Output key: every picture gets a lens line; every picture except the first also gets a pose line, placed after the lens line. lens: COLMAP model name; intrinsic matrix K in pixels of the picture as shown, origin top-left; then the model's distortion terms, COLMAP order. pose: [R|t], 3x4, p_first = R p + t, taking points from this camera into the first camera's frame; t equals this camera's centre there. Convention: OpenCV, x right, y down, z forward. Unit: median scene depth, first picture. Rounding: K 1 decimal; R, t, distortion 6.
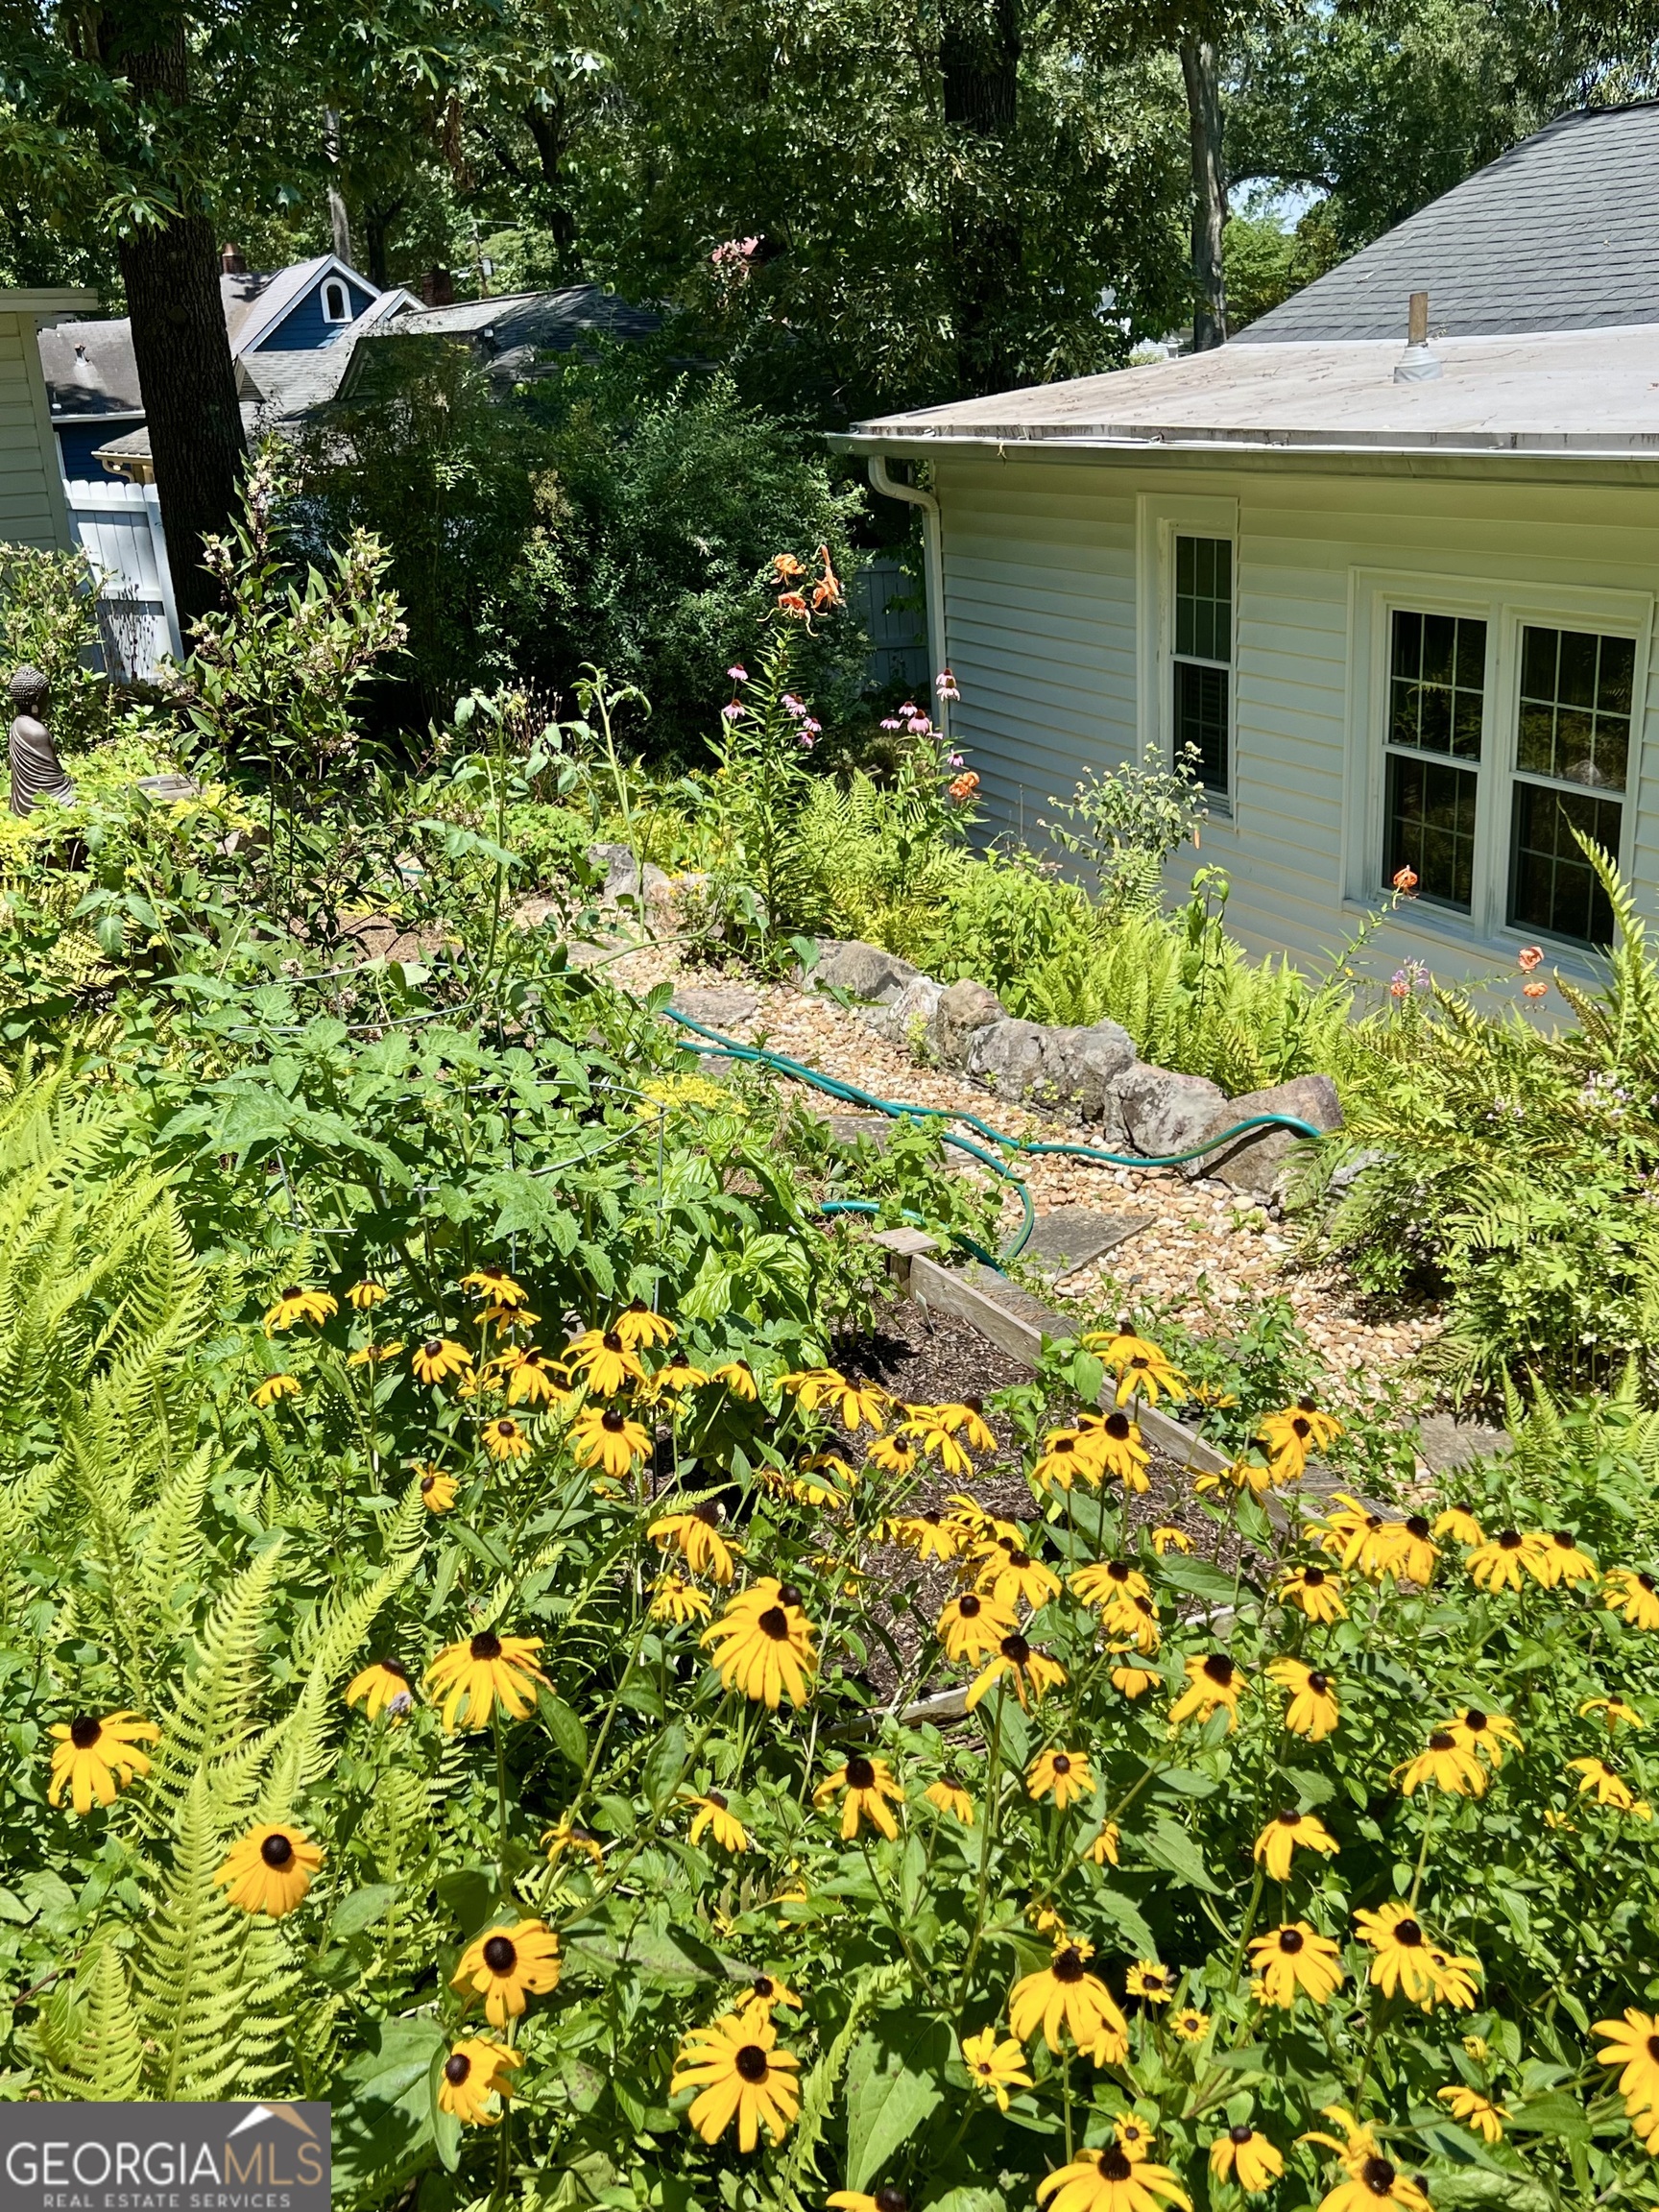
lens RADIAL K [[2194.9, 0, 817.4], [0, 2194.9, 1118.0], [0, 0, 1]] dist [0.030385, 0.000000]
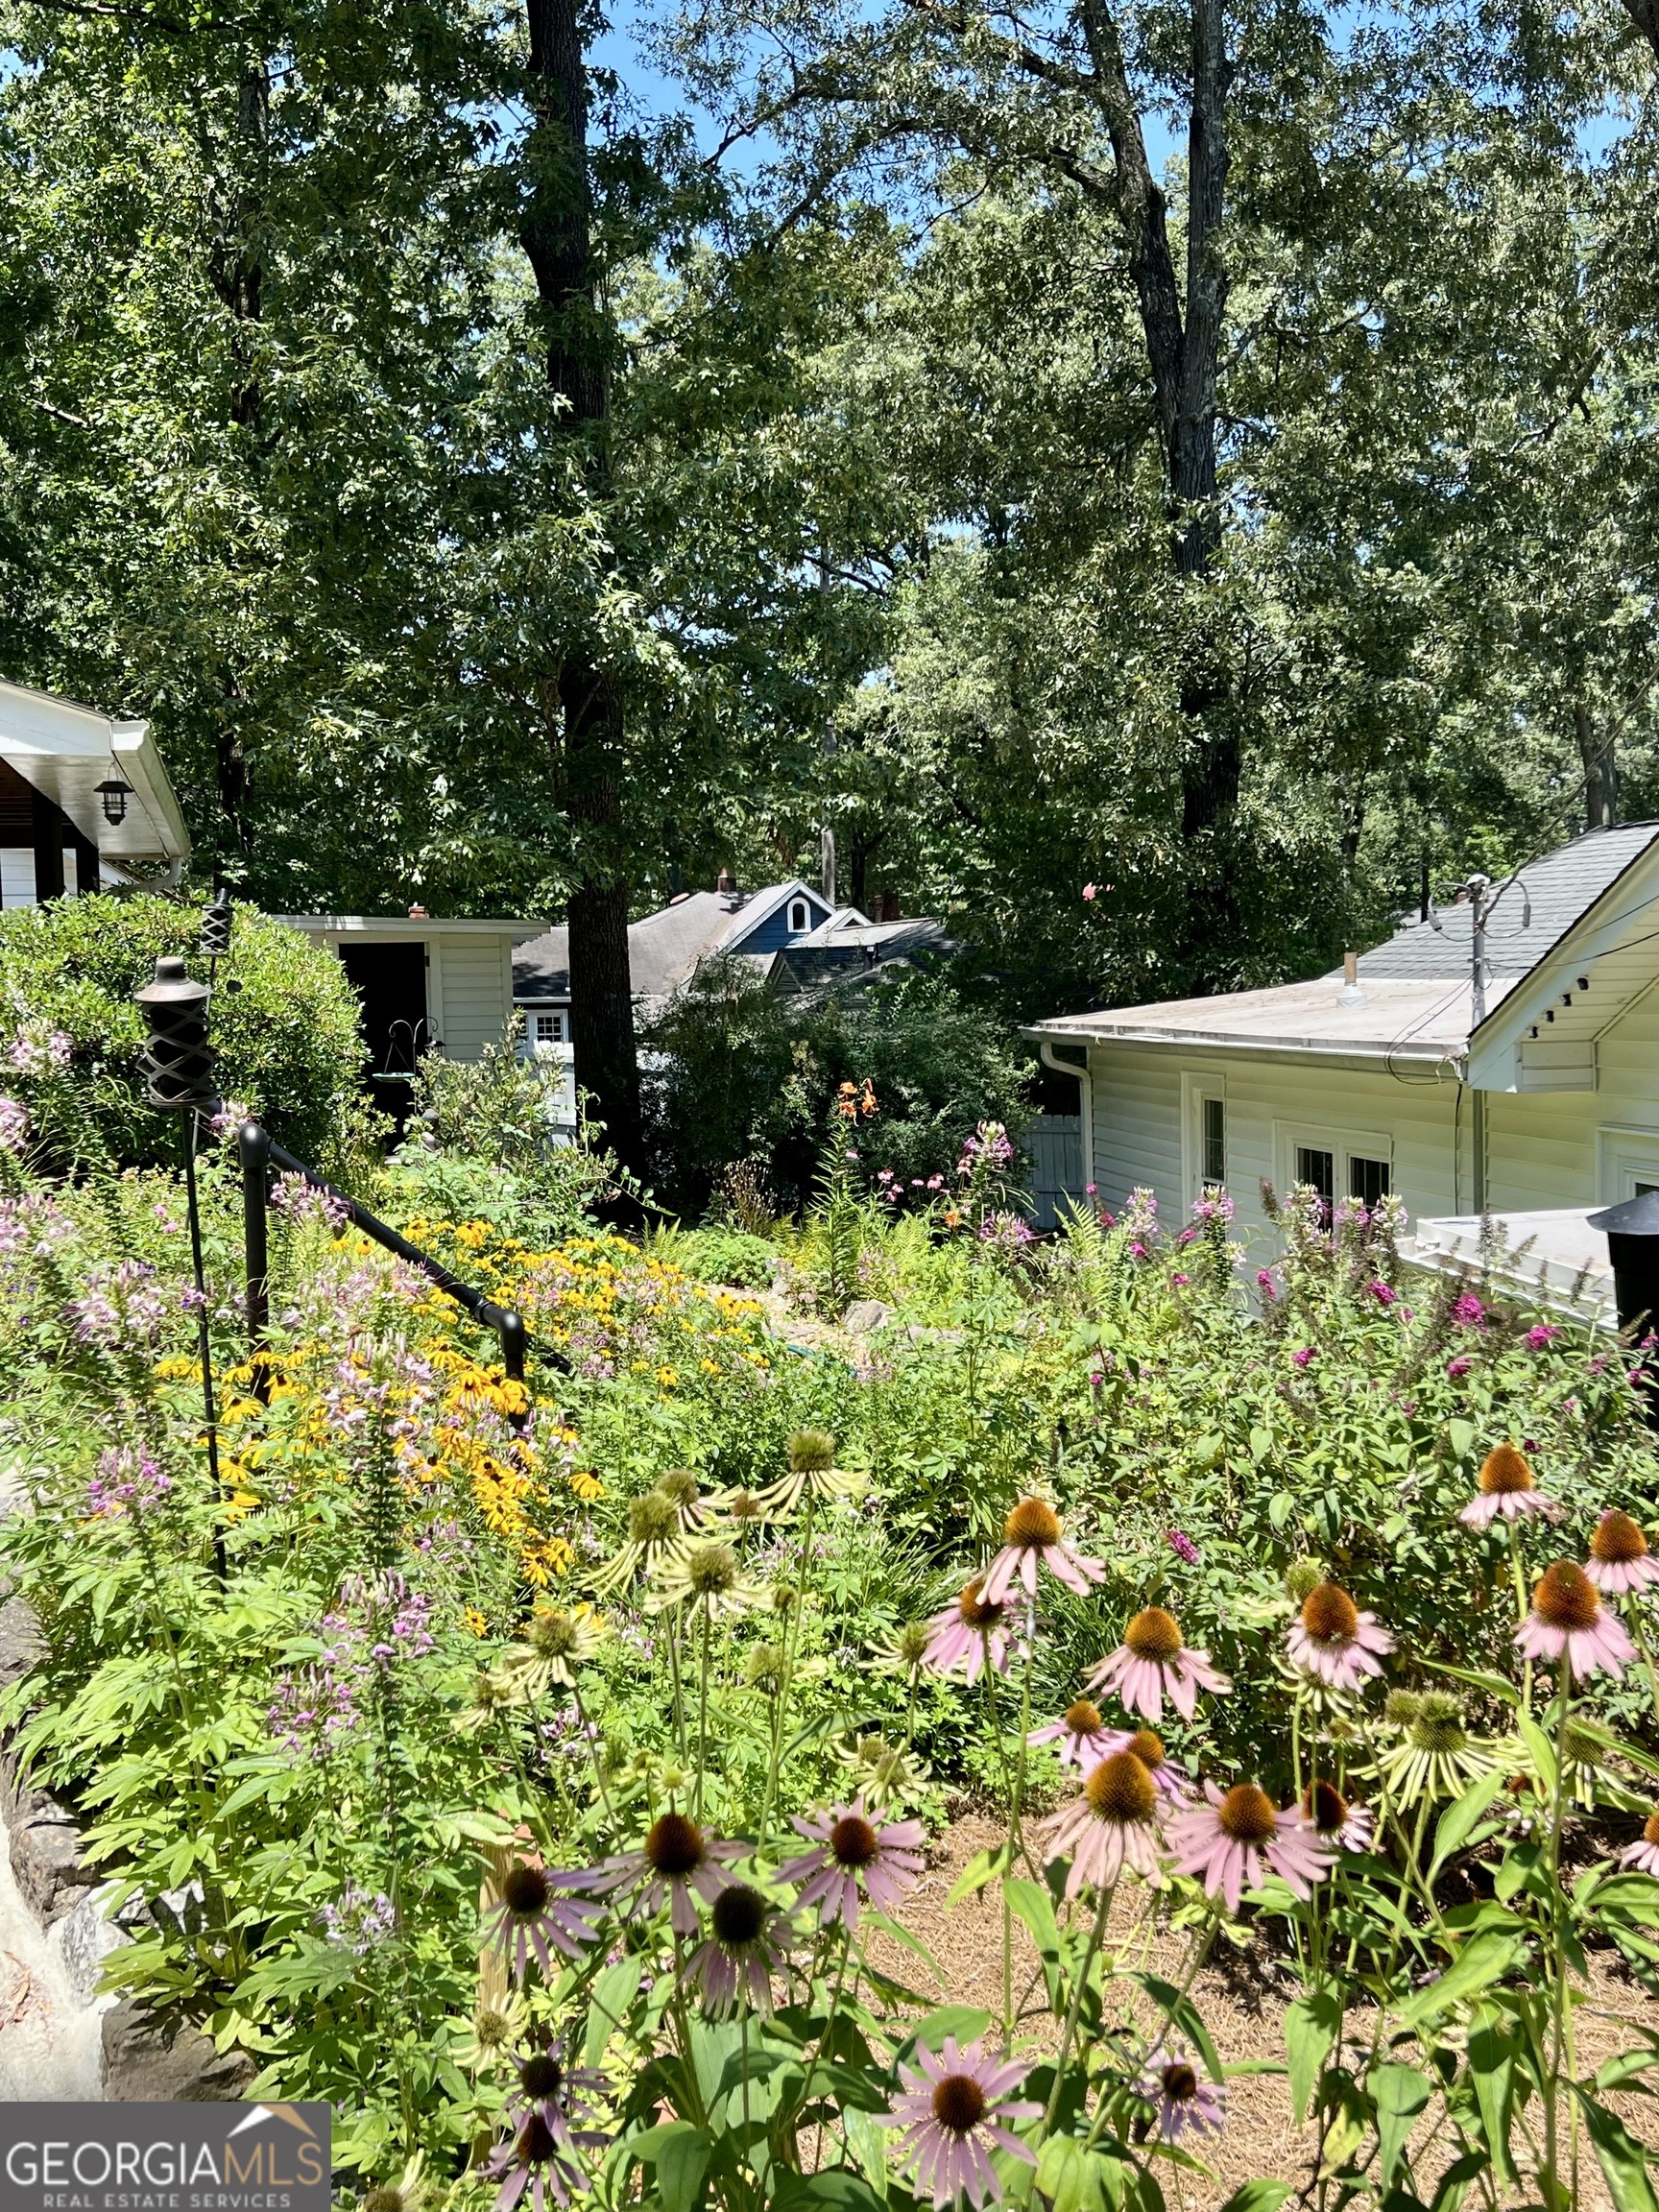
lens RADIAL K [[2194.9, 0, 838.4], [0, 2194.9, 1104.9], [0, 0, 1]] dist [0.030385, 0.000000]
pose [[0.977625, 0.047922, -0.204823, 0.195499], [-0.100304, 0.962079, -0.253659, 0.123218], [0.184900, 0.268528, 0.945360, -0.393580]]
